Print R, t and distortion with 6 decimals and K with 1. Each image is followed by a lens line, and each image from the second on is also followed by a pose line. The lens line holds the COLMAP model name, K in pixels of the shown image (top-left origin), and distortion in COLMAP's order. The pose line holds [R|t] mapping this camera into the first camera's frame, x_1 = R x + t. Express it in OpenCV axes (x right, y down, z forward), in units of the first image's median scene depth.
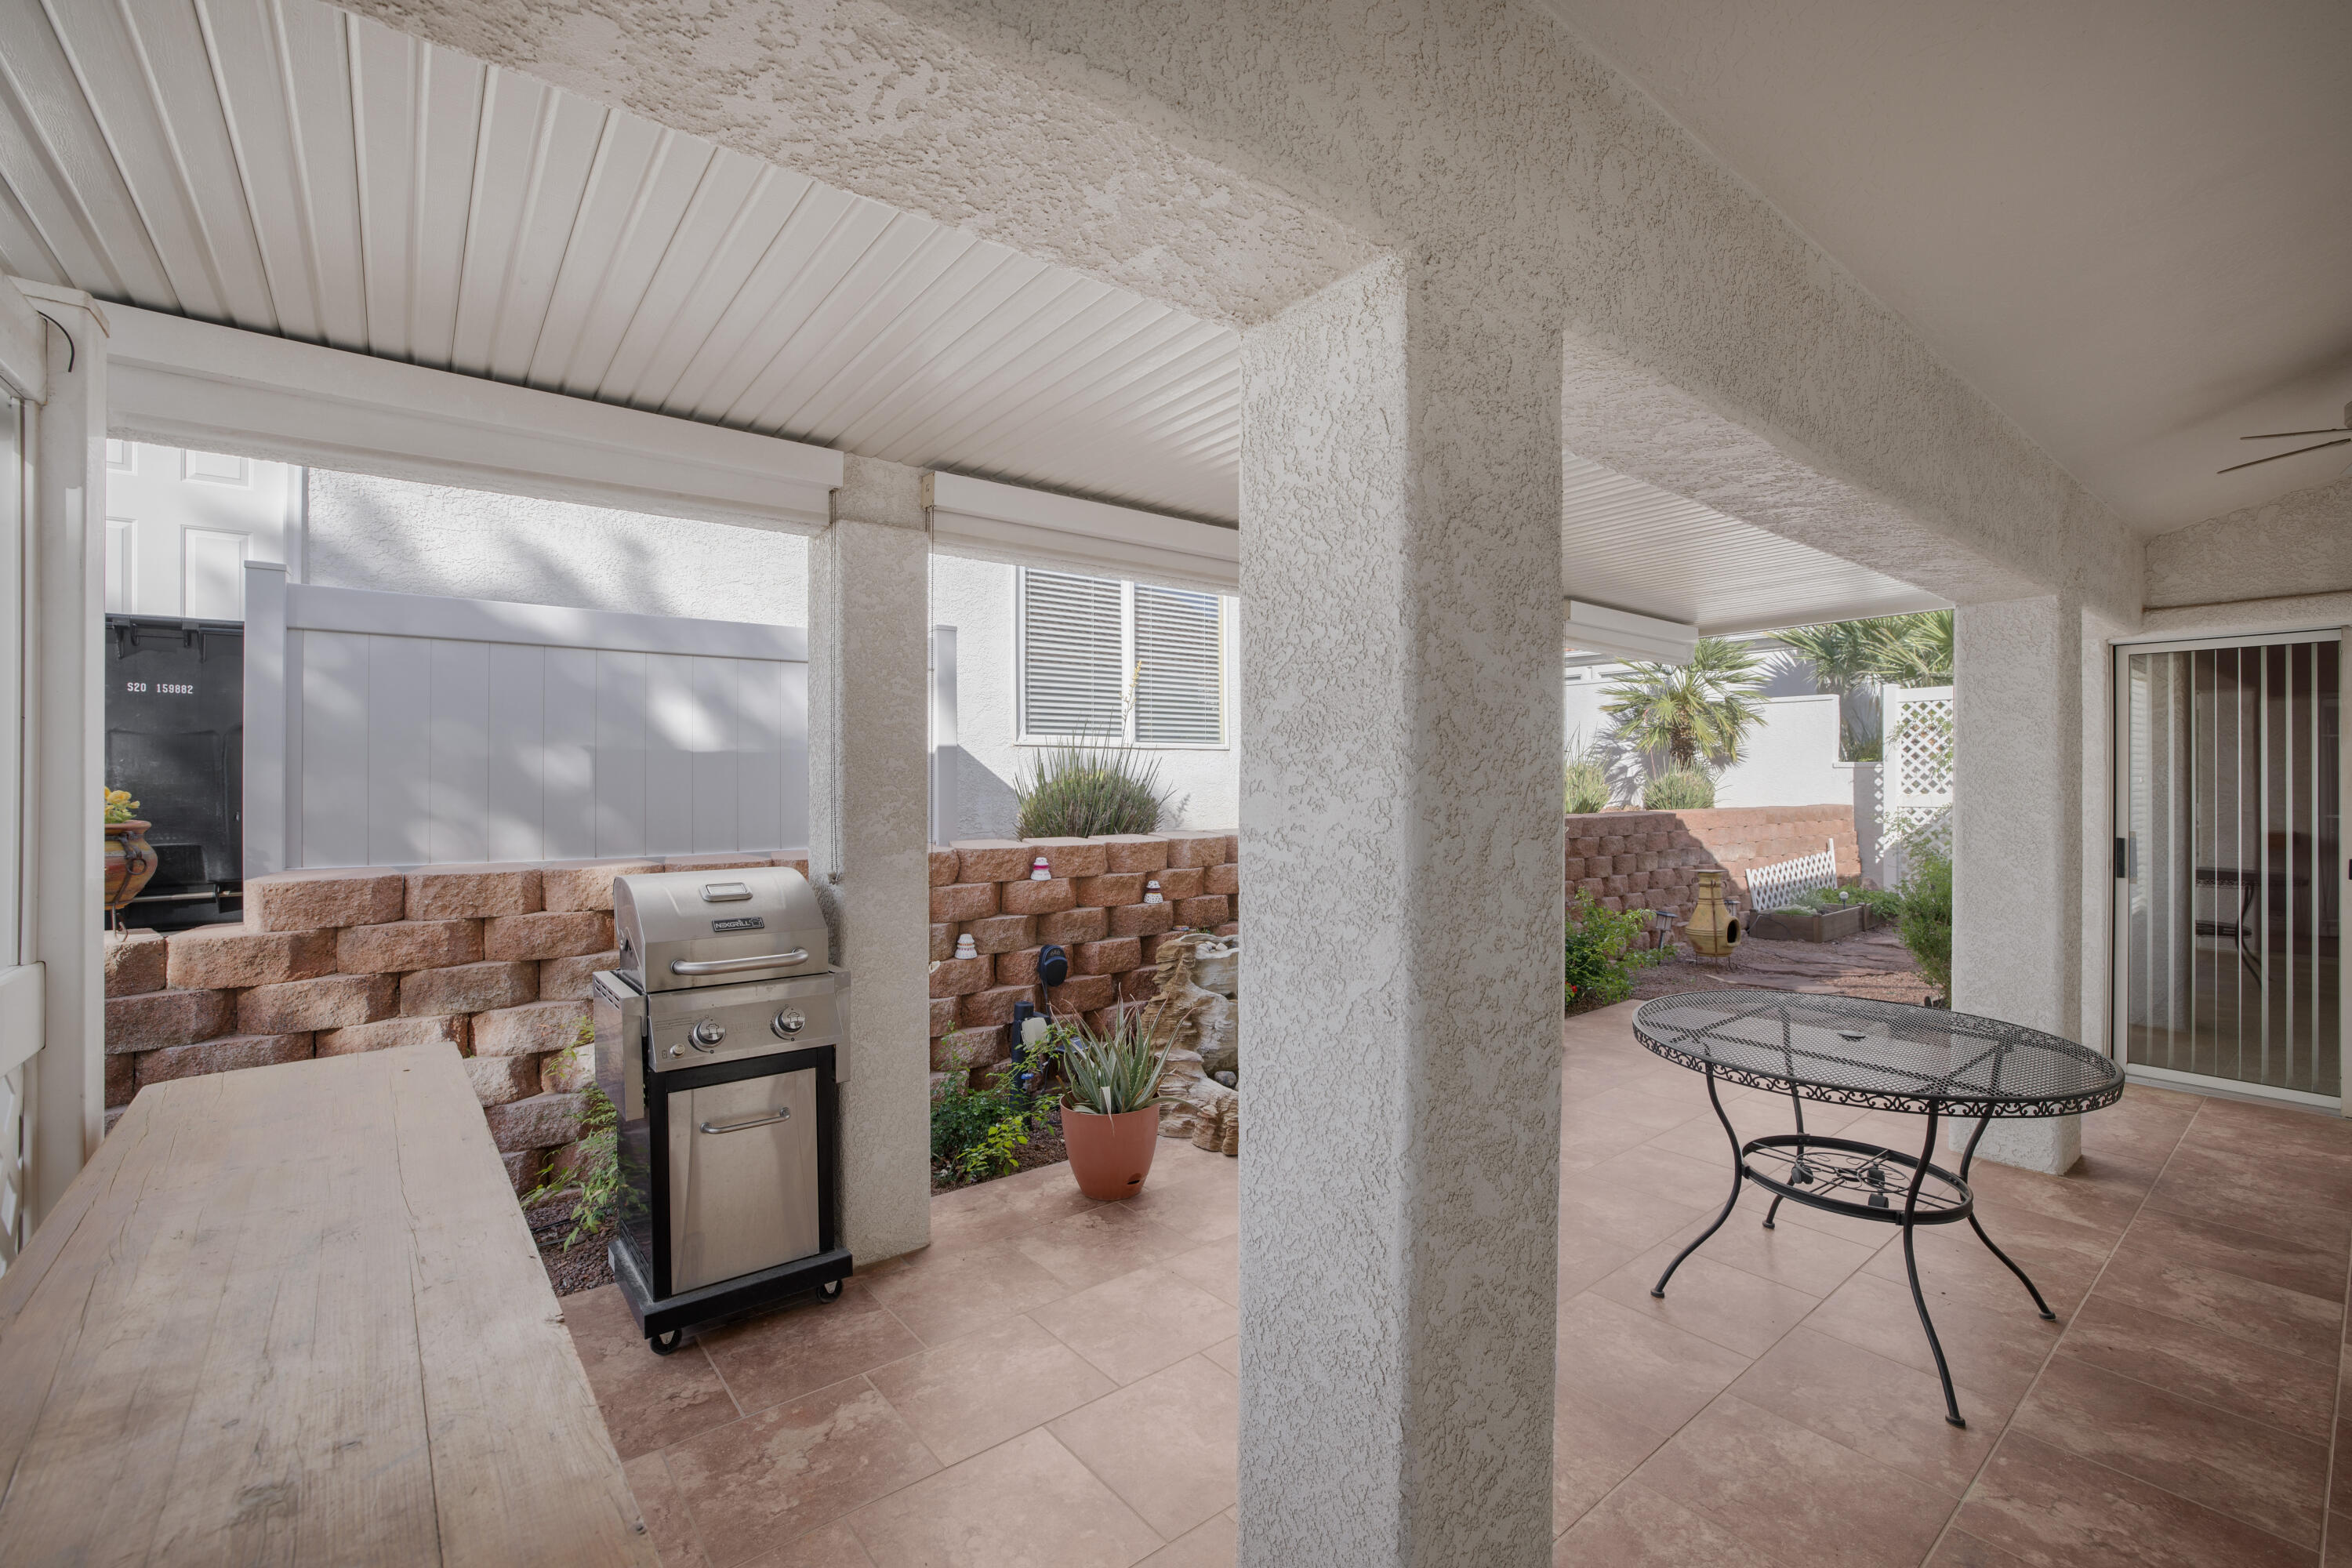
lens RADIAL K [[1030.1, 0, 1164.1], [0, 1030.1, 767.1], [0, 0, 1]] dist [-0.051979, 0.025013]
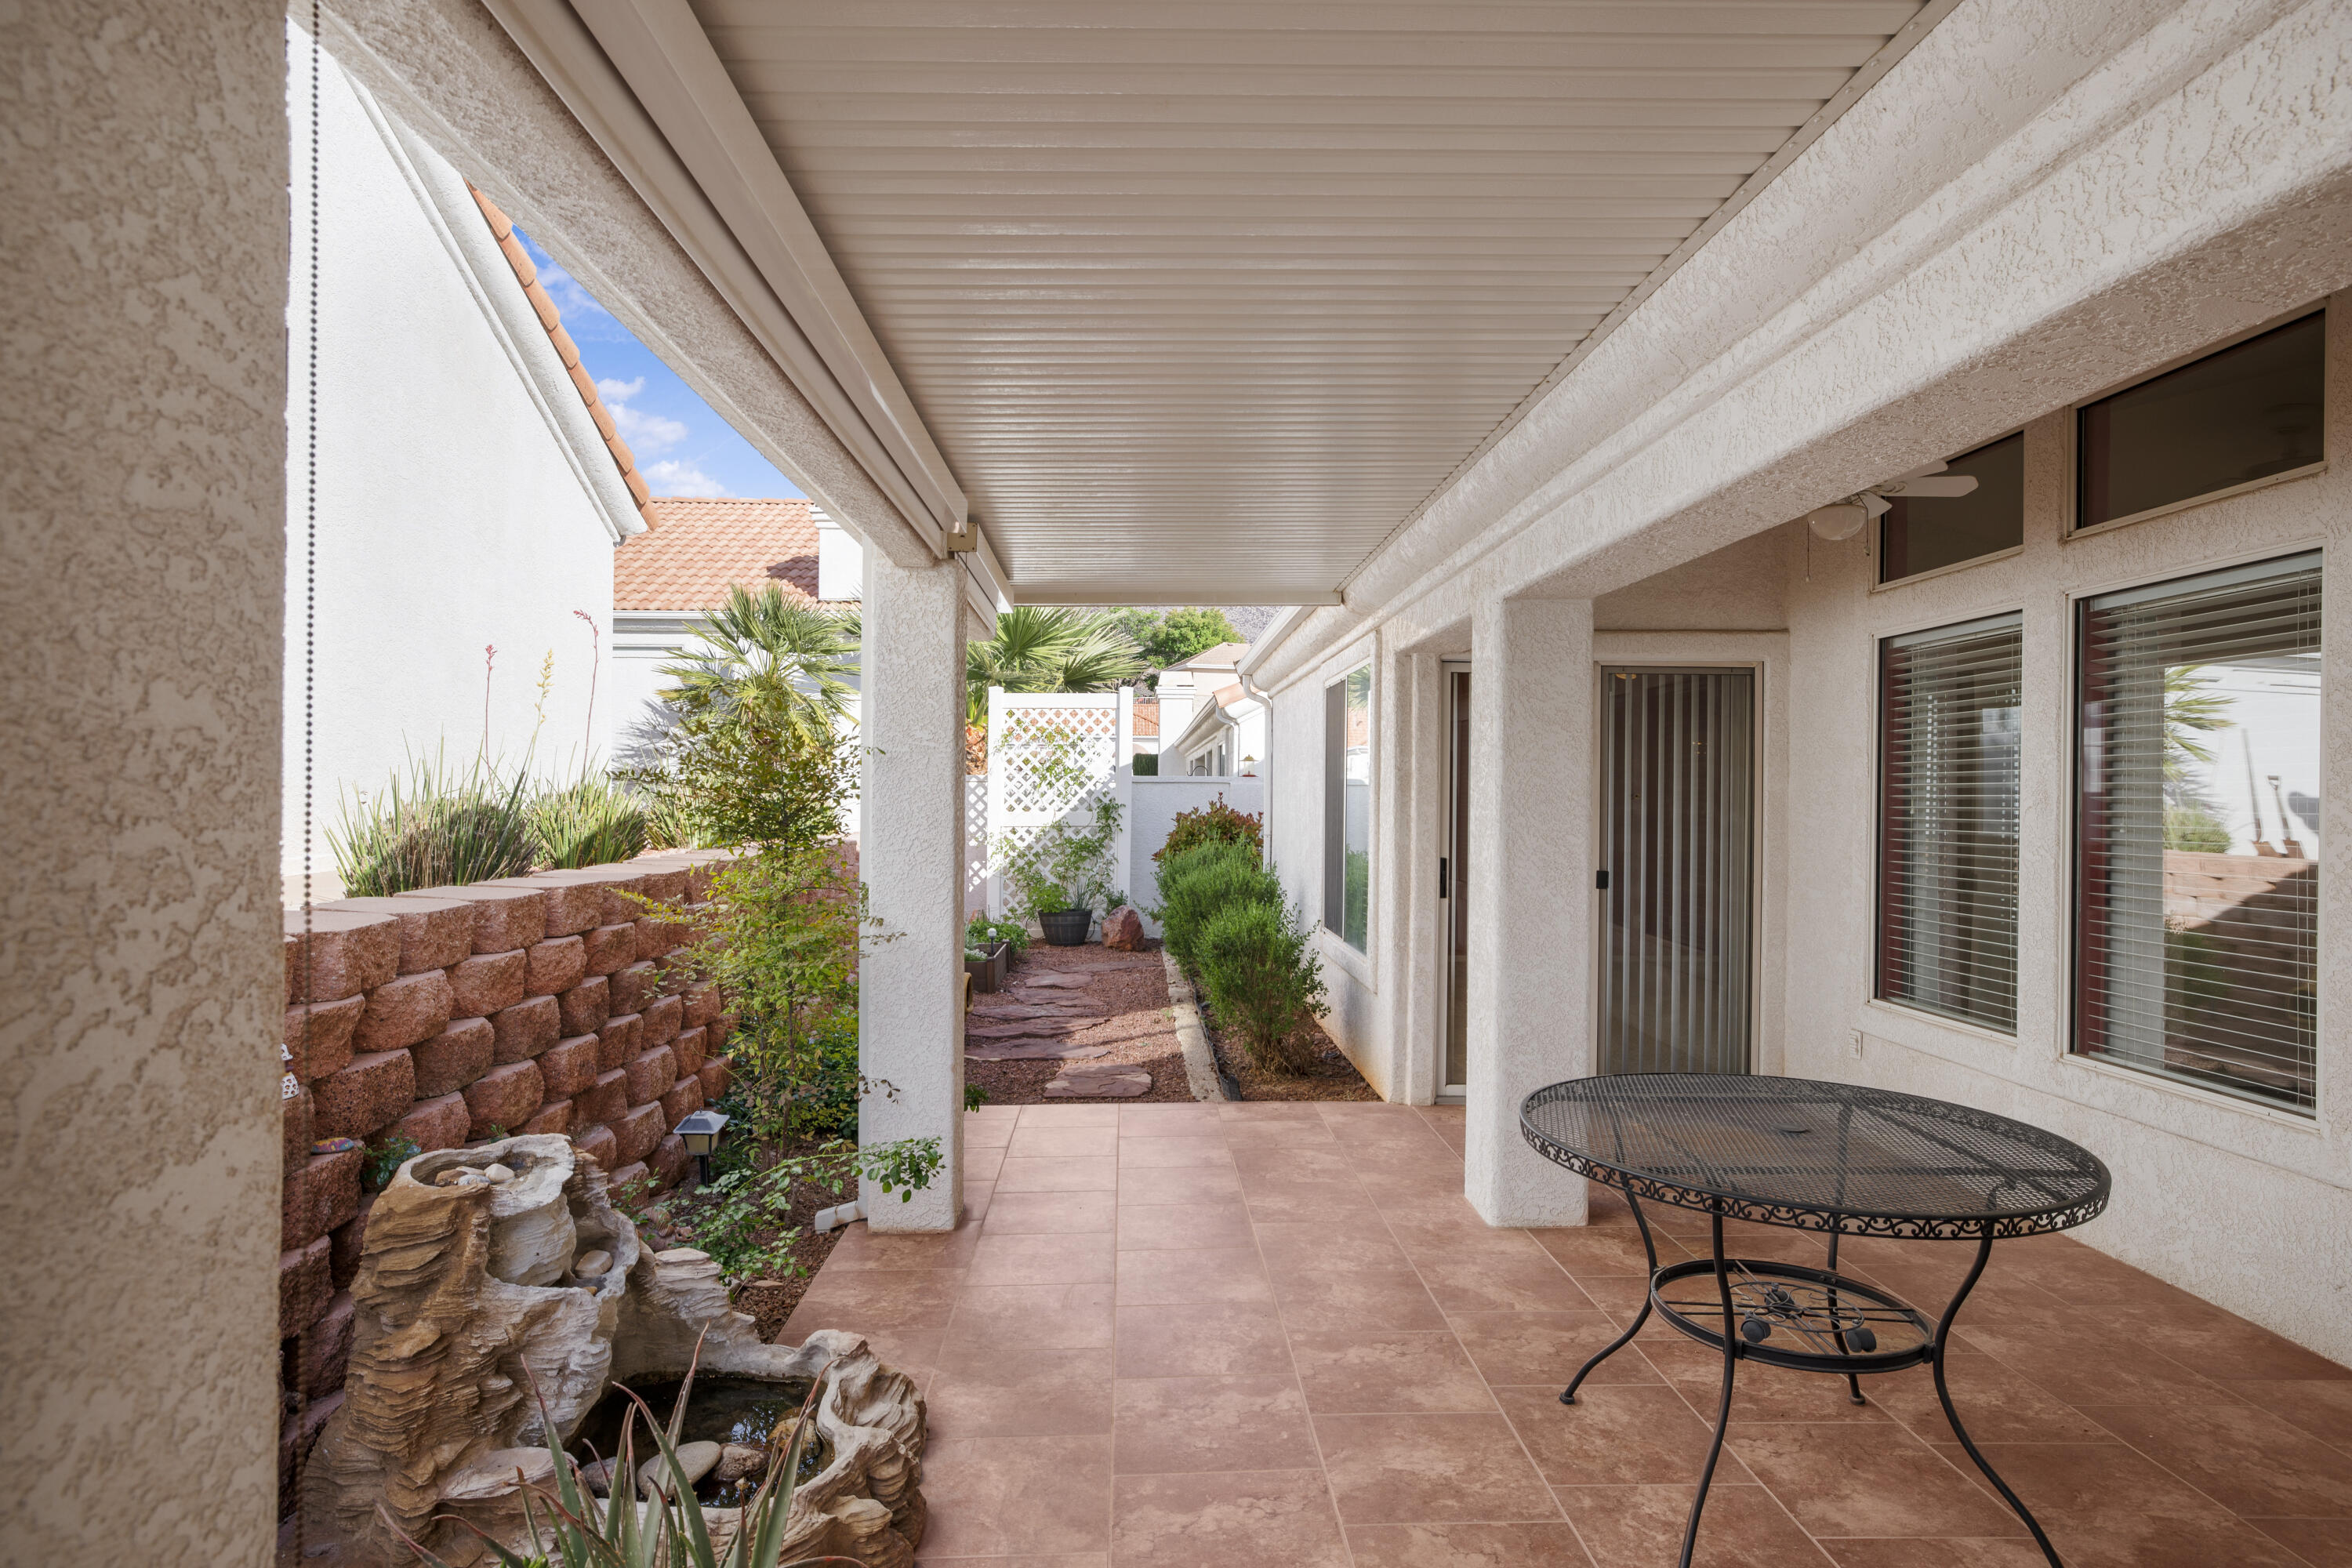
lens RADIAL K [[1313.6, 0, 1176.0], [0, 1313.6, 784.0], [0, 0, 1]] dist [0.006365, 0.000890]
pose [[0.616099, 0.010514, 0.787599, -0.086758], [-0.014576, 0.999892, -0.001945, 0.002149], [-0.787534, -0.010282, 0.616185, 0.174121]]
